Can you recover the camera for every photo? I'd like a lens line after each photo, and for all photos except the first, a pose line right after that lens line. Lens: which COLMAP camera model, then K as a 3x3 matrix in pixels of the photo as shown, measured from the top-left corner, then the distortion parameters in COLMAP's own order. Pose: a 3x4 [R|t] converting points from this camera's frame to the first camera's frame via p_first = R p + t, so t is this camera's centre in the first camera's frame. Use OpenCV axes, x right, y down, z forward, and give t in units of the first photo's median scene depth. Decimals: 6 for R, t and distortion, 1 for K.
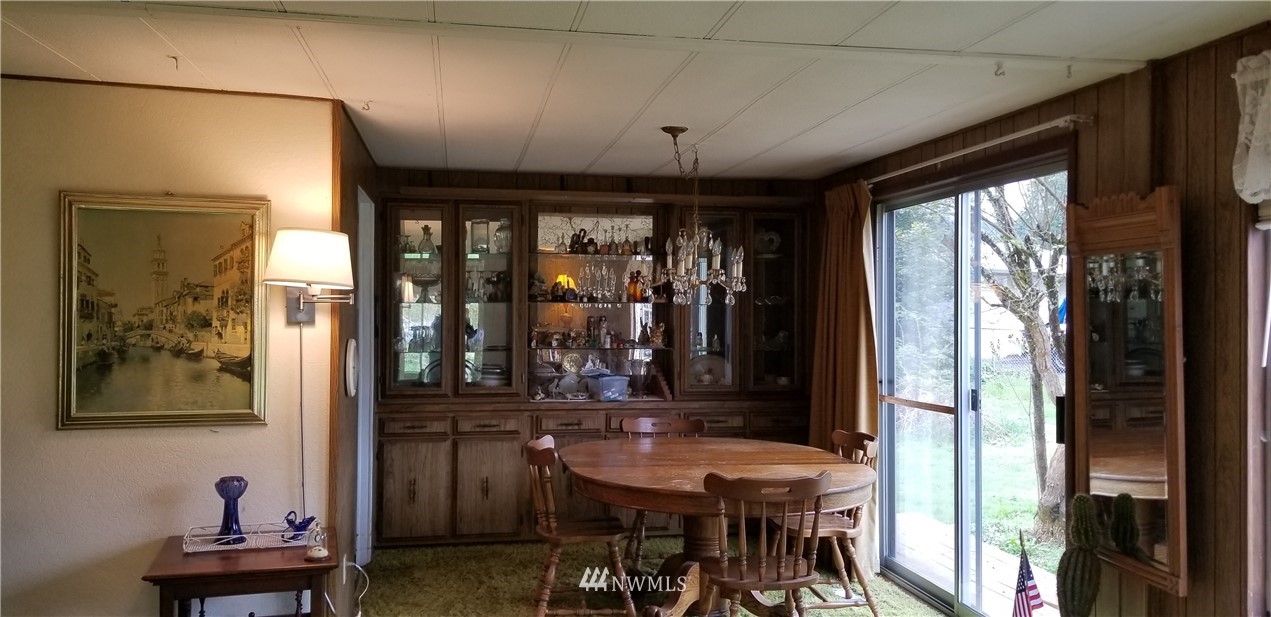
lens RADIAL K [[989.2, 0, 636.3], [0, 989.2, 299.5], [0, 0, 1]] dist [0.080127, -0.118108]
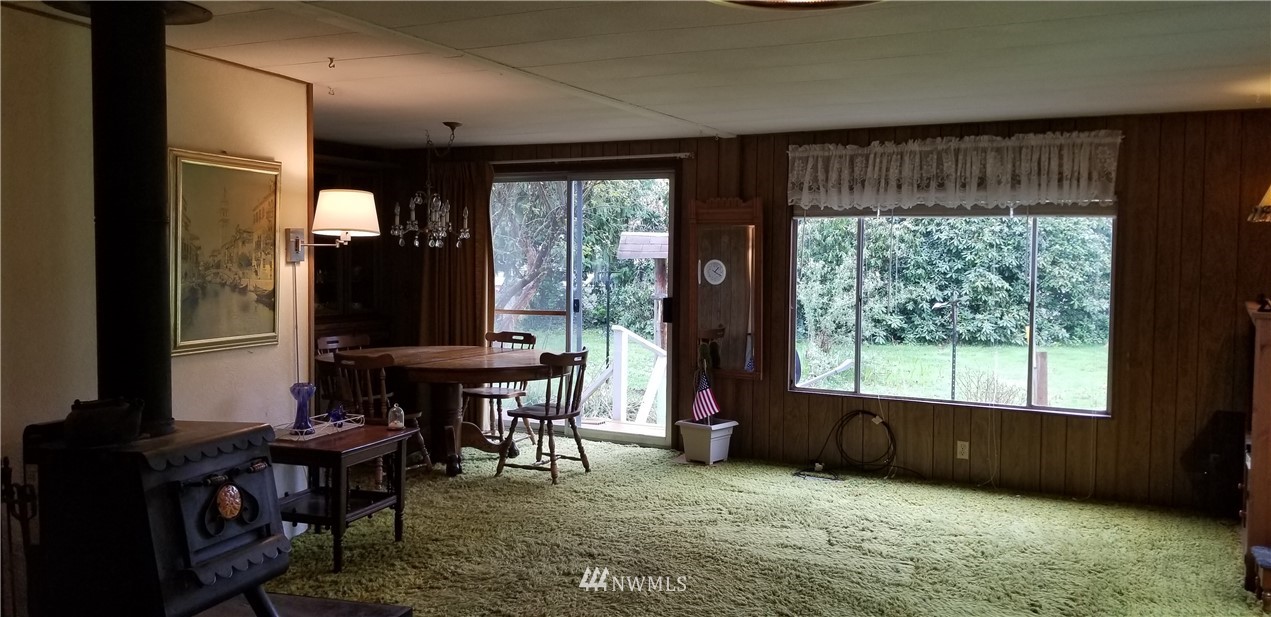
lens RADIAL K [[989.2, 0, 636.3], [0, 989.2, 299.5], [0, 0, 1]] dist [0.080127, -0.118108]
pose [[0.612684, -0.037204, 0.789452, -1.067288], [-0.014891, 0.998171, 0.058597, -0.009276], [-0.790188, -0.047657, 0.611009, -0.101897]]
